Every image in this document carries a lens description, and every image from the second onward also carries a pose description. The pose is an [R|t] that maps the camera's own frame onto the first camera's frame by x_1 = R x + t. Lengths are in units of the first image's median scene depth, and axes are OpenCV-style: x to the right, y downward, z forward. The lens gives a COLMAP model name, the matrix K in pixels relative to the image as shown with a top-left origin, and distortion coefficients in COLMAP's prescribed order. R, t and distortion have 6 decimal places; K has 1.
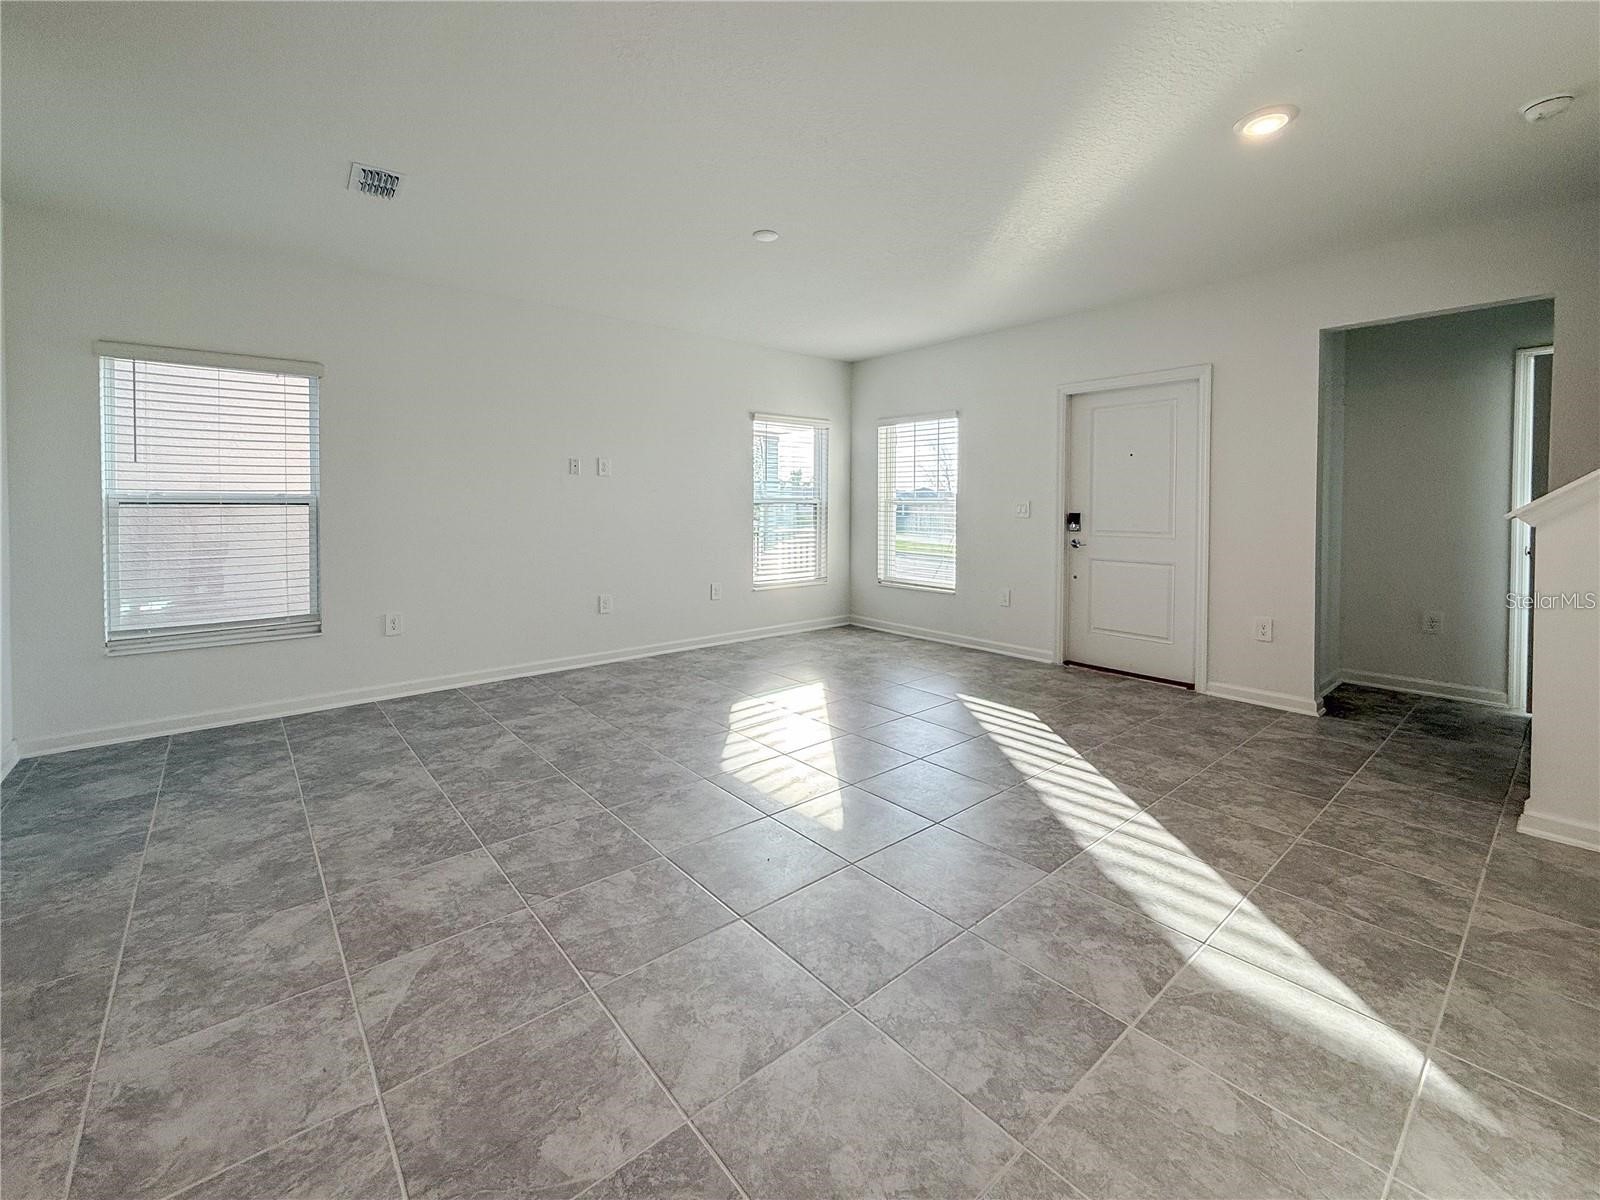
lens RADIAL K [[679.2, 0, 806.8], [0, 679.2, 600.4], [0, 0, 1]] dist [0.000891, -0.000114]
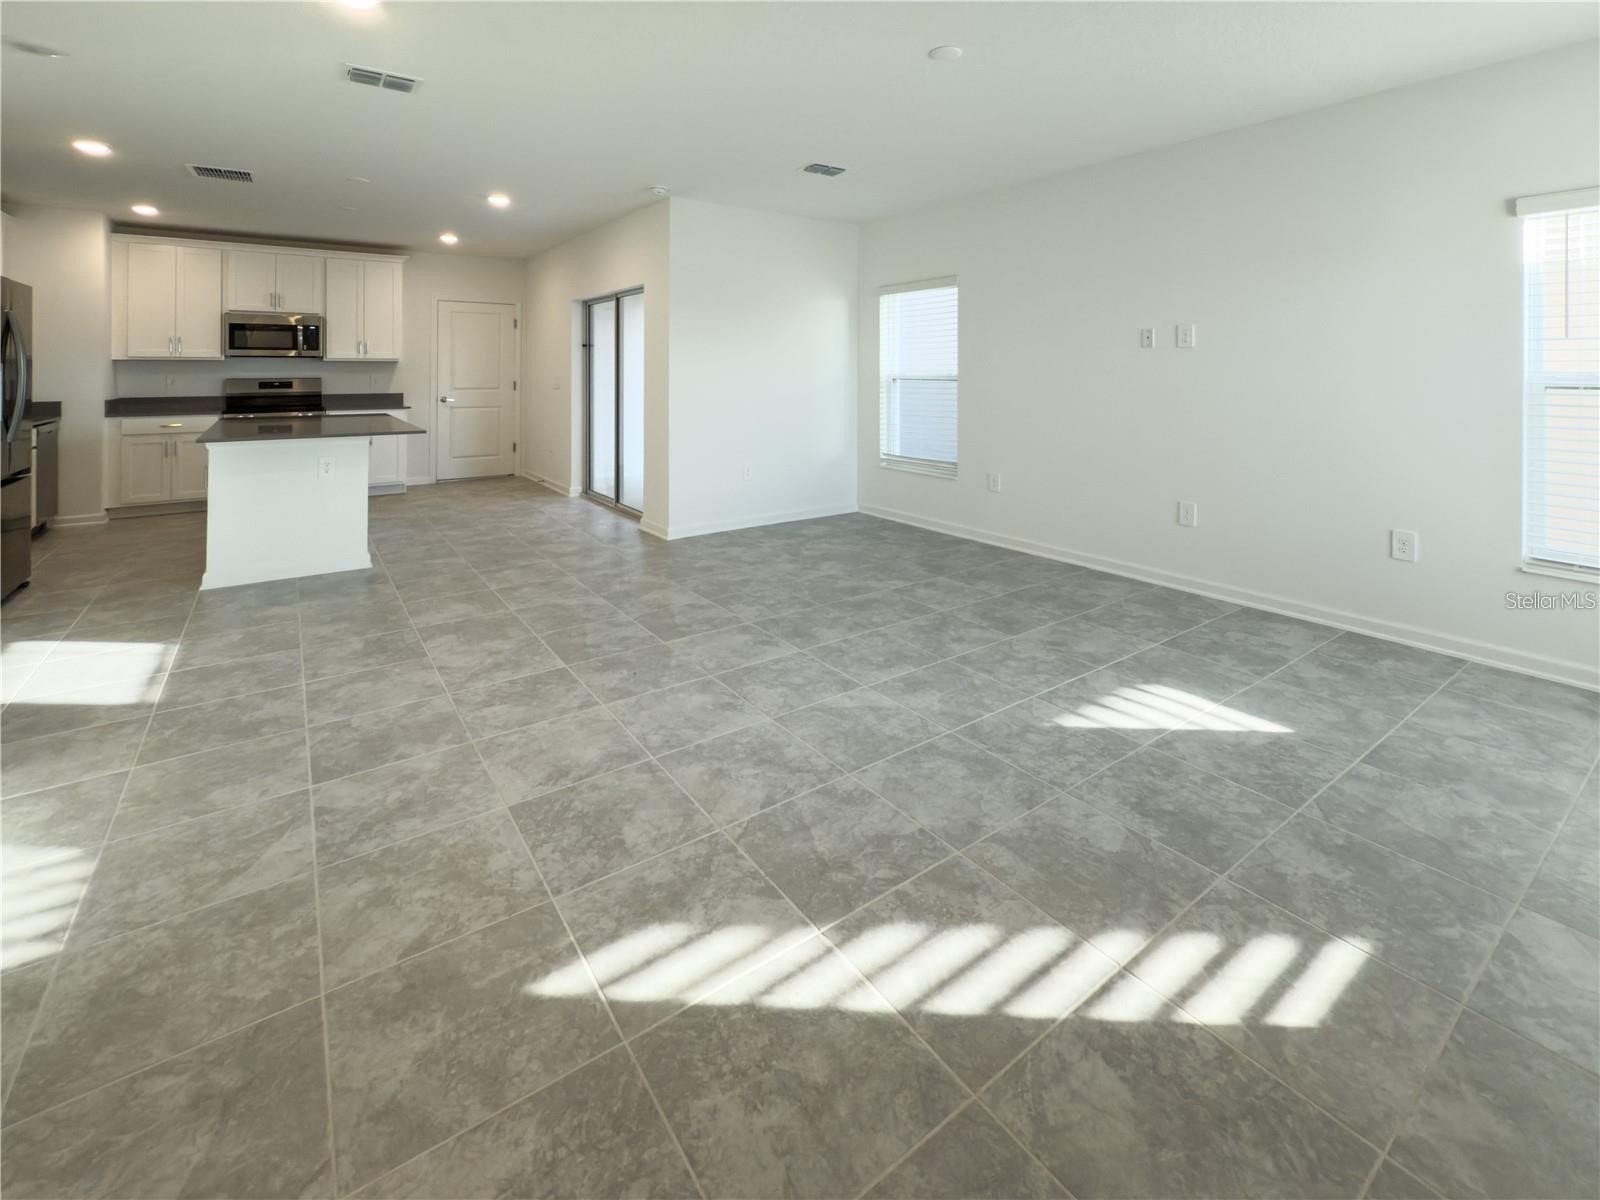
lens RADIAL K [[679.2, 0, 806.8], [0, 679.2, 600.4], [0, 0, 1]] dist [0.000891, -0.000114]
pose [[-0.087705, 0.302207, -0.949199, 0.768427], [-0.147157, 0.938486, 0.312393, -0.138886], [0.985217, 0.167080, -0.037838, 0.966396]]
